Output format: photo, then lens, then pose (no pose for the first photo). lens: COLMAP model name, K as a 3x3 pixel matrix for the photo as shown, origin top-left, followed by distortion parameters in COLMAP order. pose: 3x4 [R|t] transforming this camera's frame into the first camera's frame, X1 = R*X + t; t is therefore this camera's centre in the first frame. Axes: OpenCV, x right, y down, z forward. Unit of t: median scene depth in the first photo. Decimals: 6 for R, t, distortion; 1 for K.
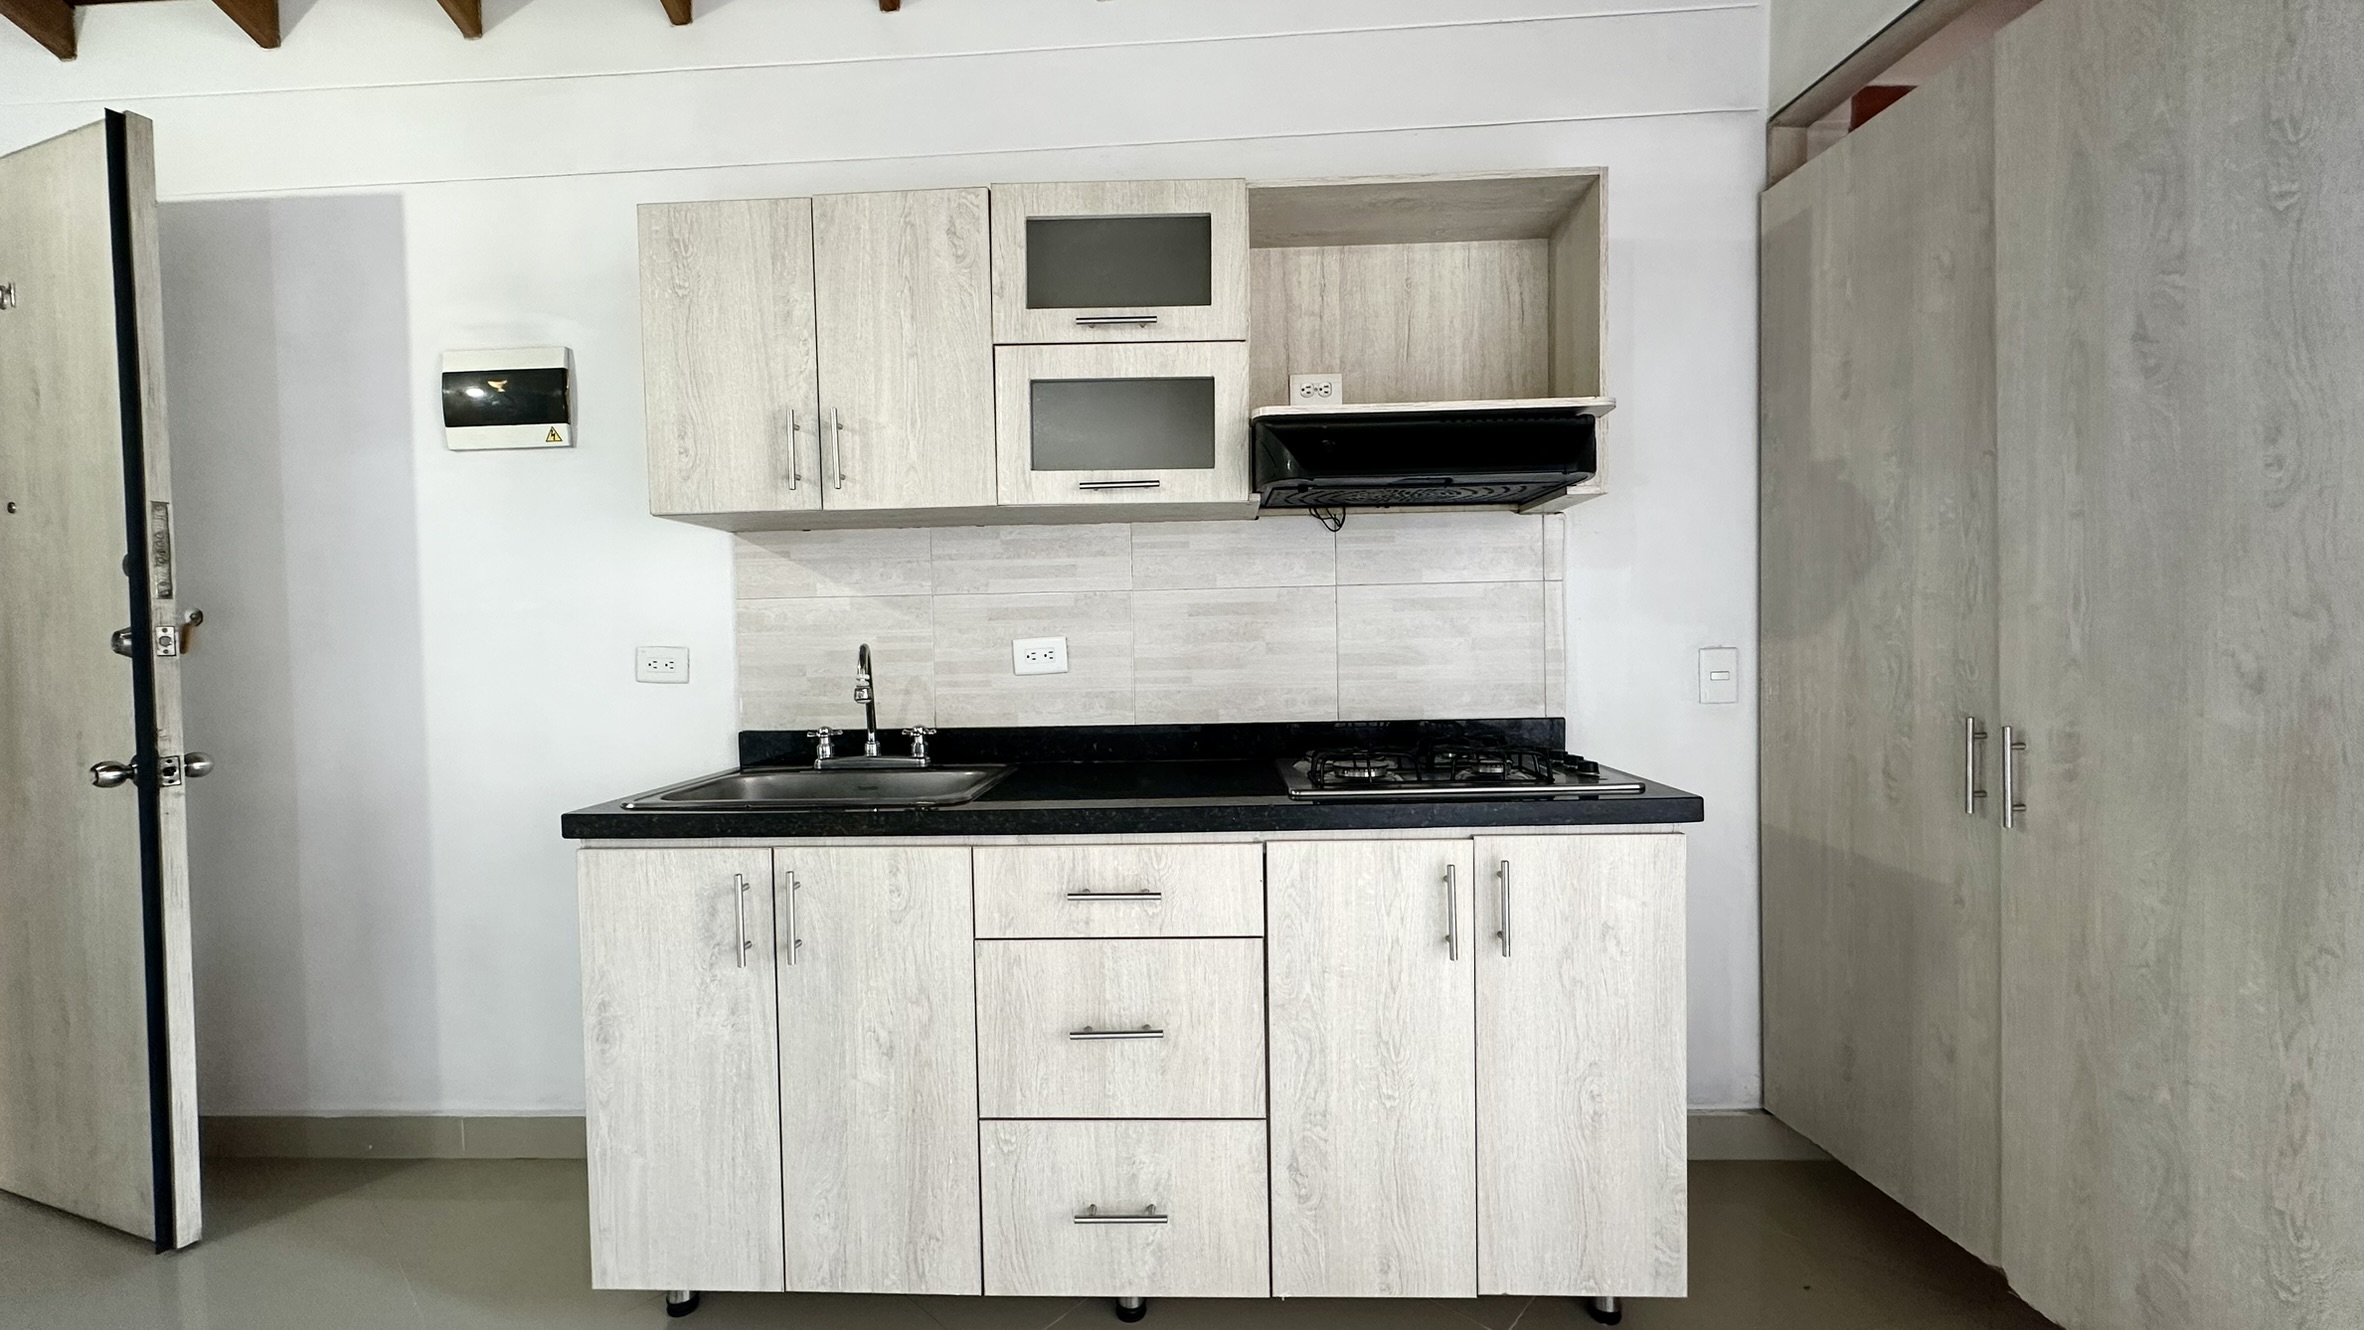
lens RADIAL K [[942.9, 0, 1180.3], [0, 942.9, 667.1], [0, 0, 1]] dist [-0.003348, 0.000208]
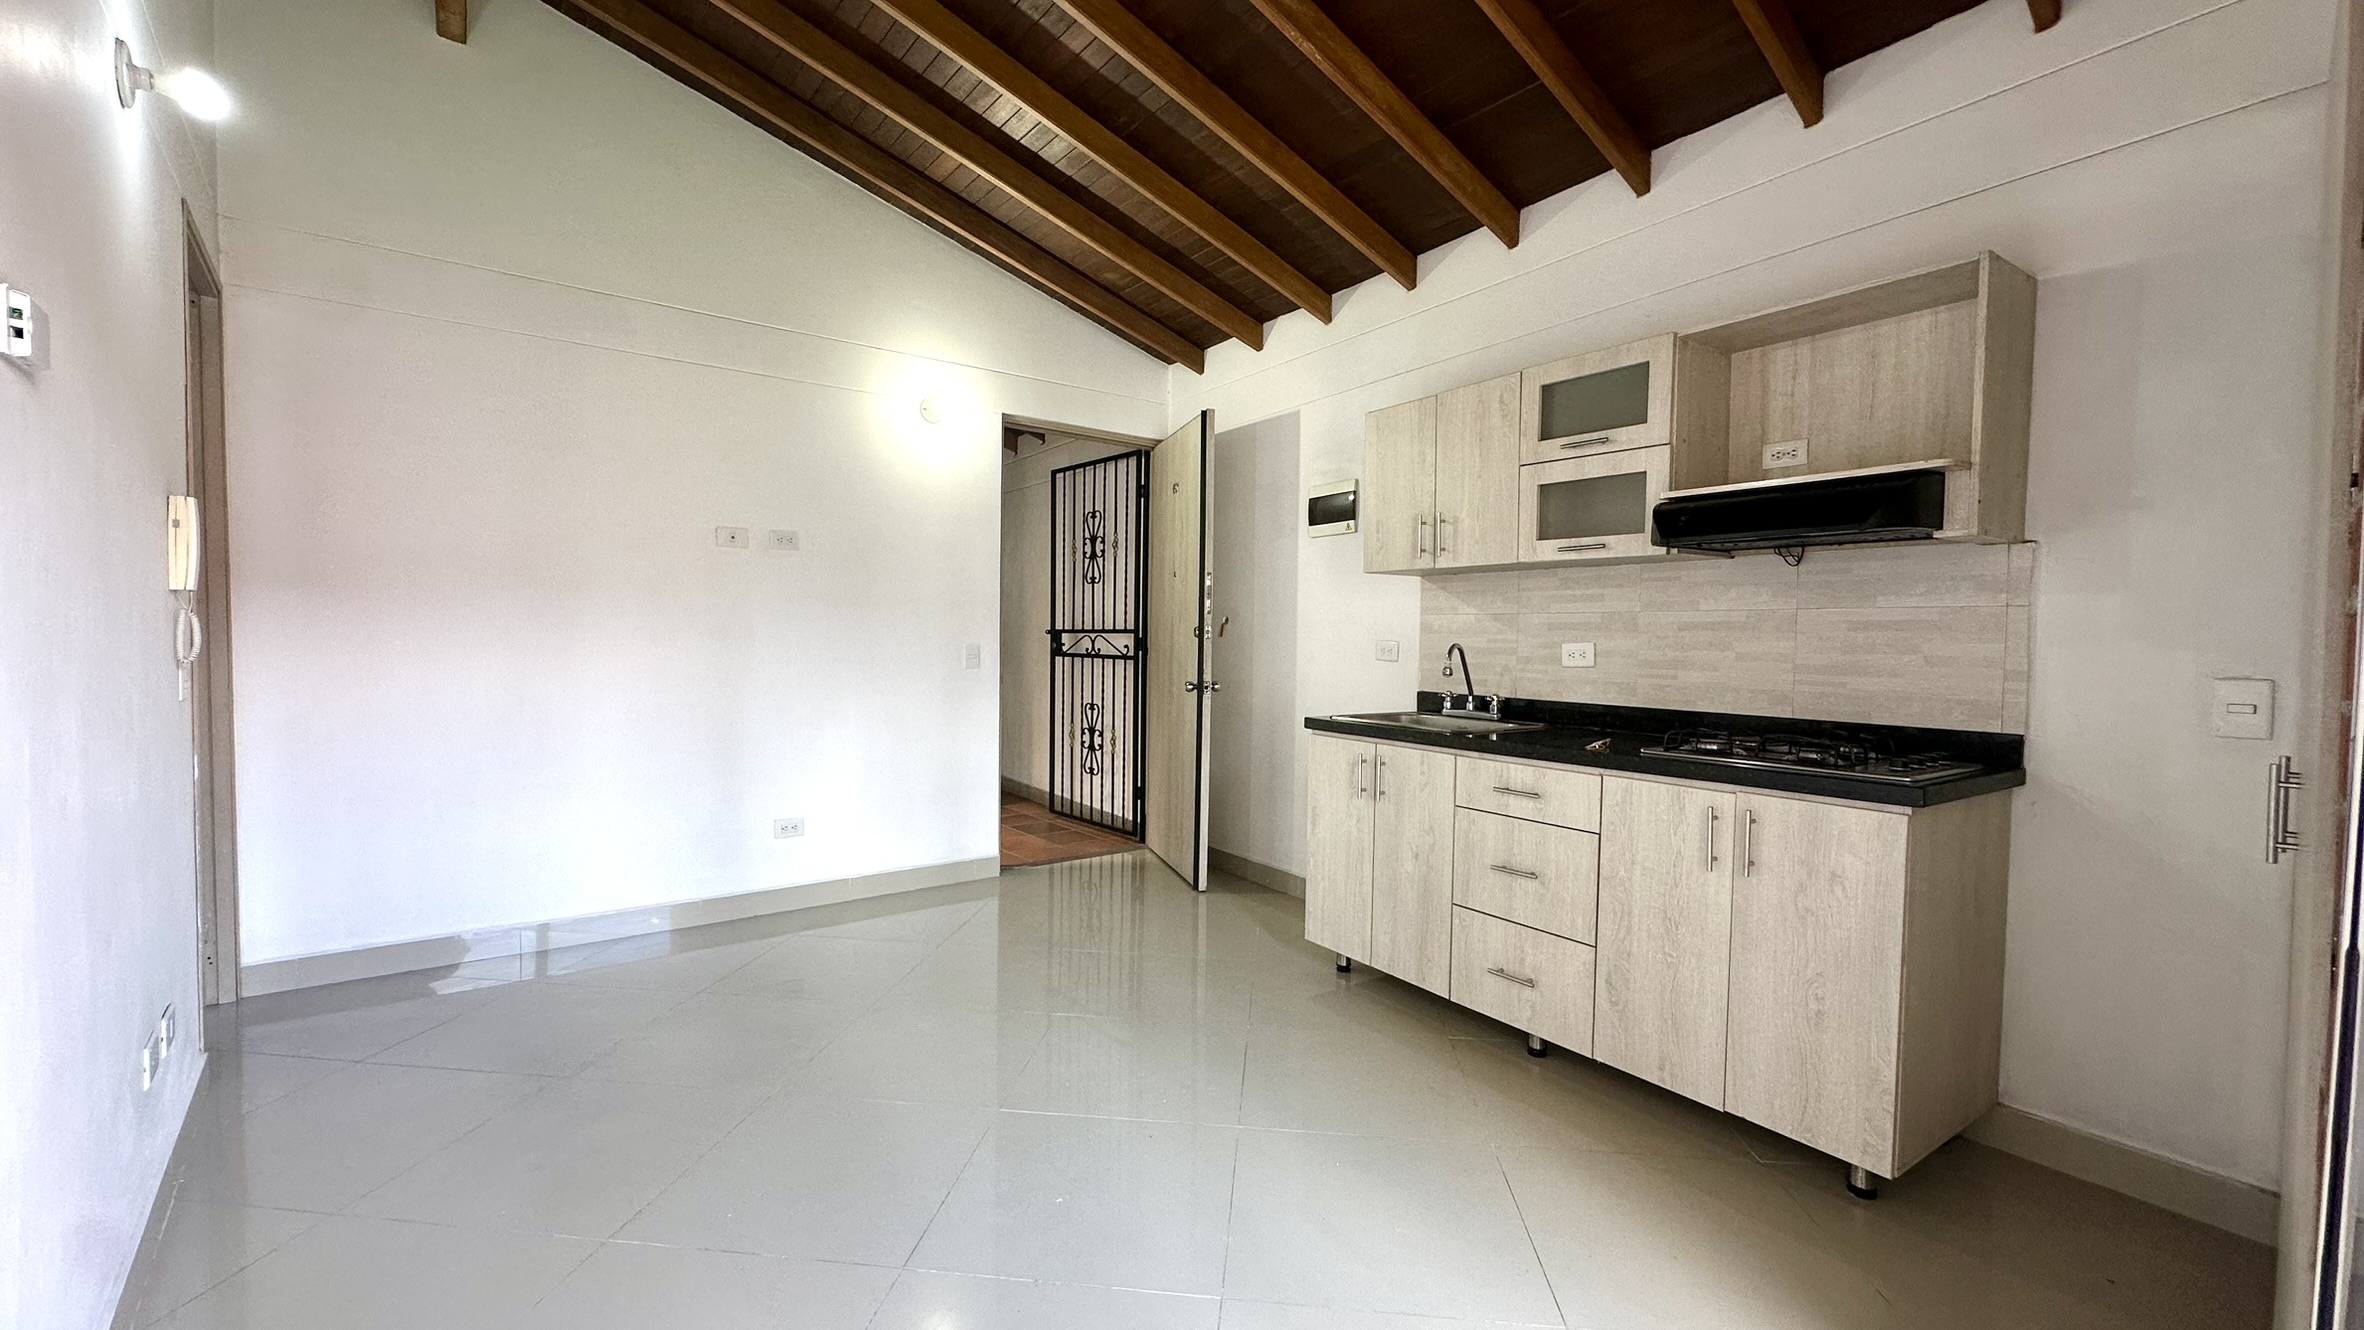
lens RADIAL K [[942.9, 0, 1180.3], [0, 942.9, 667.1], [0, 0, 1]] dist [-0.003348, 0.000208]
pose [[0.586498, 0.054469, -0.808117, 0.807564], [-0.046444, 0.998356, 0.033584, -0.016354], [0.808618, 0.017836, 0.588063, -0.449382]]
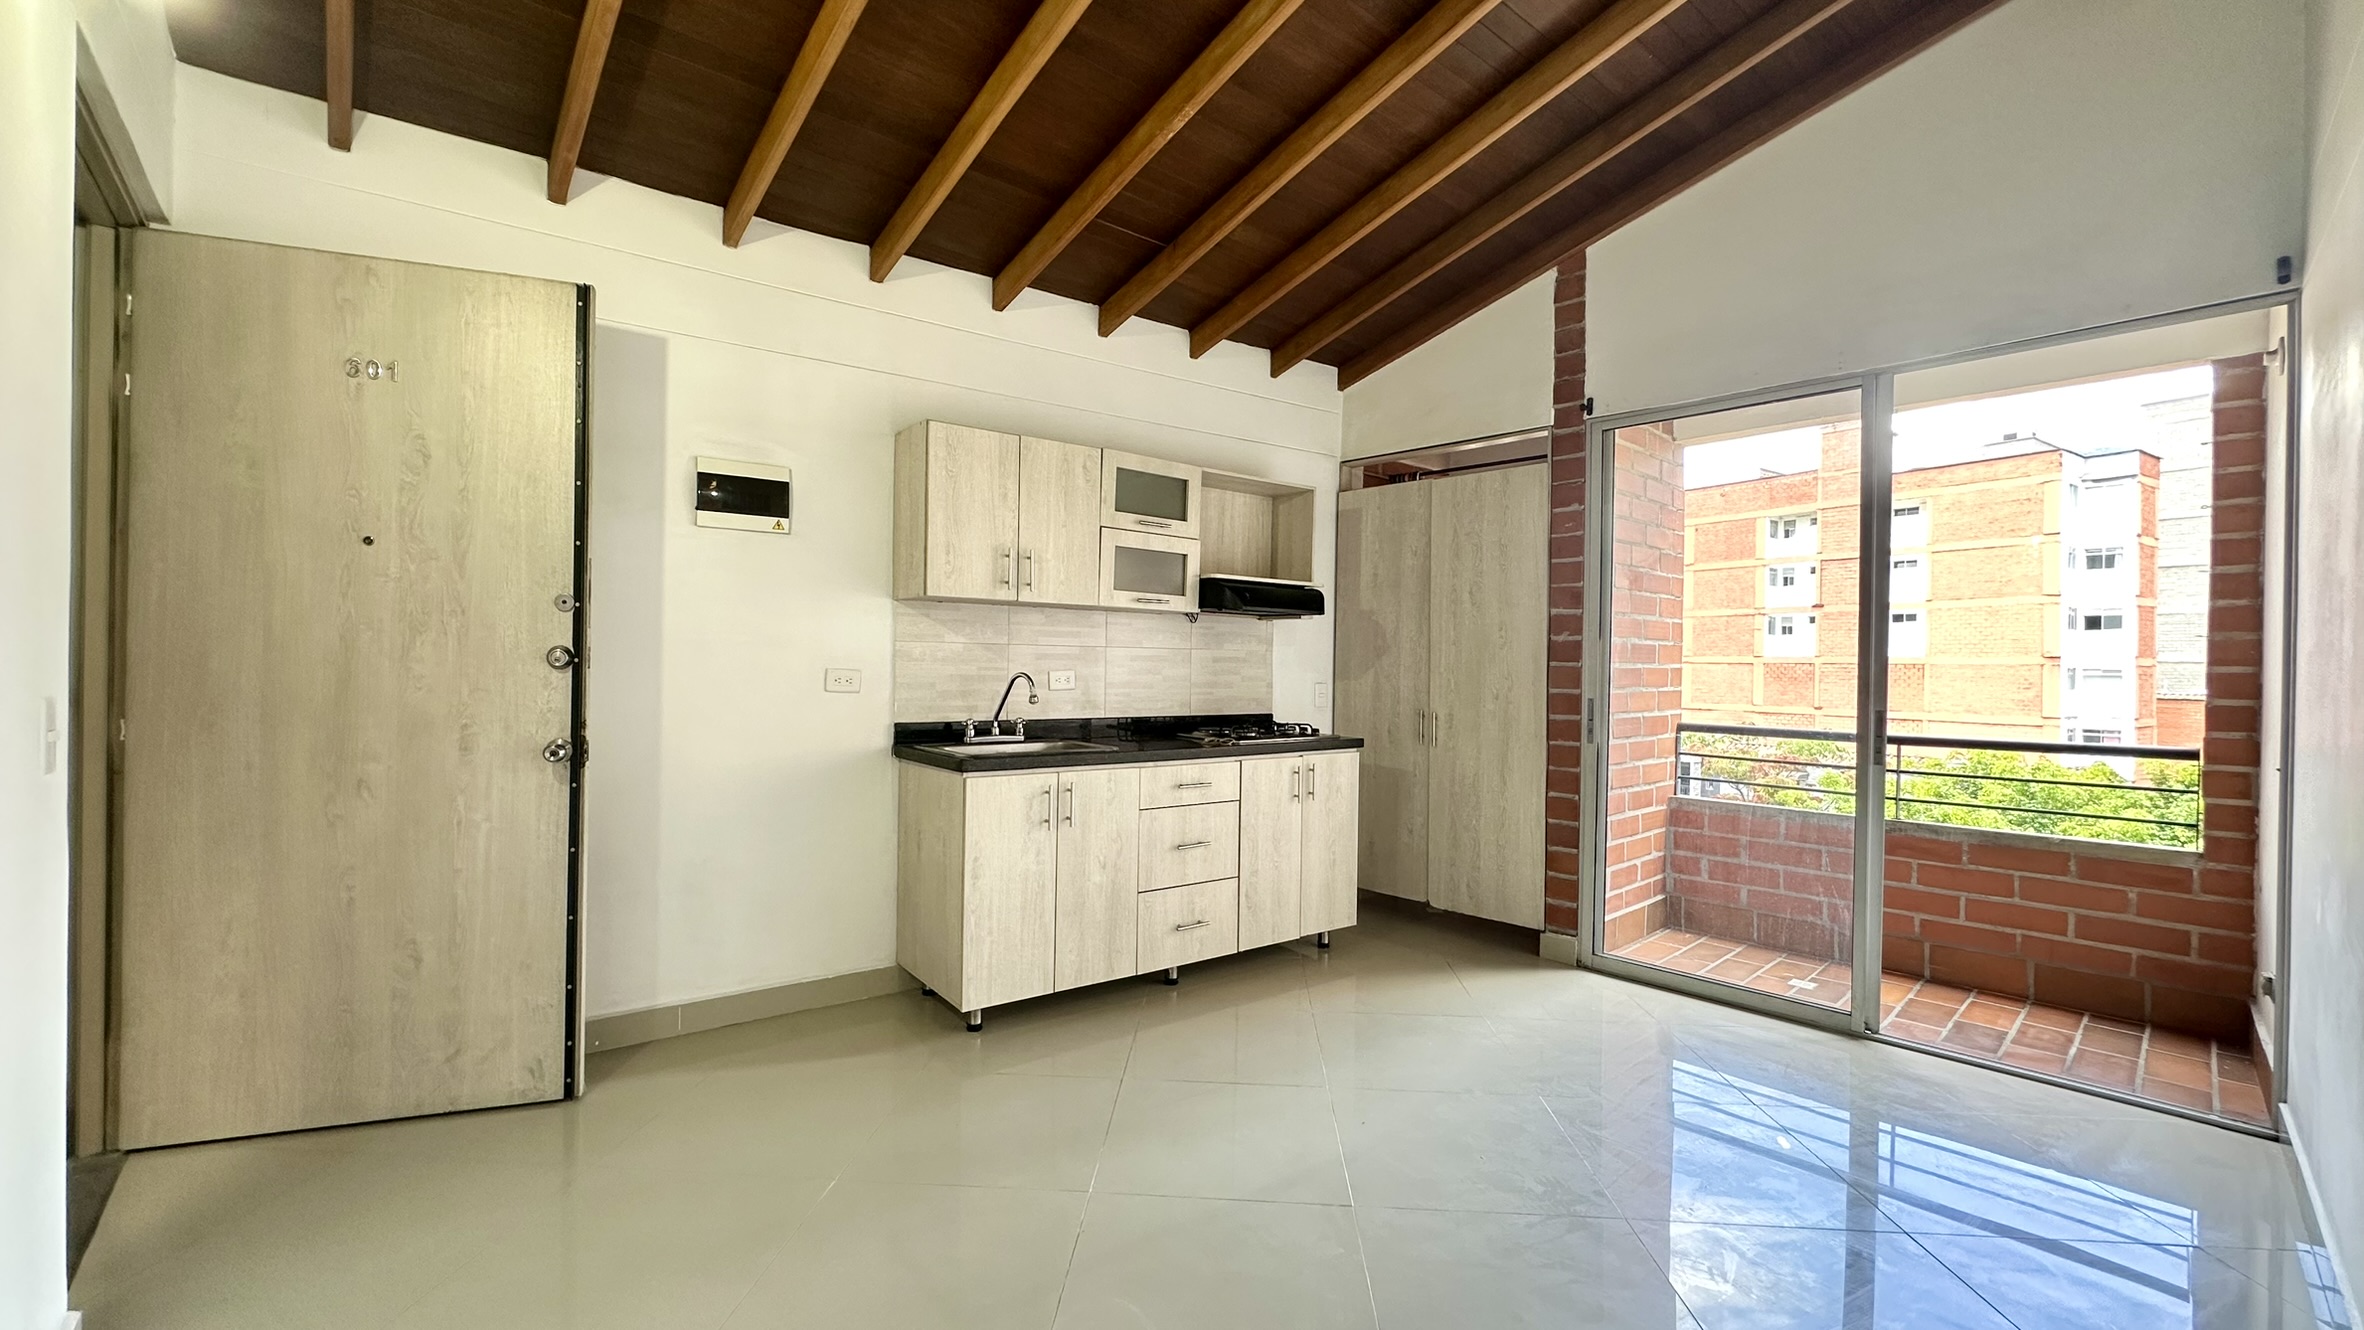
lens RADIAL K [[942.9, 0, 1180.3], [0, 942.9, 667.1], [0, 0, 1]] dist [-0.003348, 0.000208]
pose [[0.778336, 0.029984, 0.627131, -1.314361], [-0.013289, 0.999422, -0.031291, 0.019743], [-0.627707, 0.016021, 0.778285, -0.667803]]
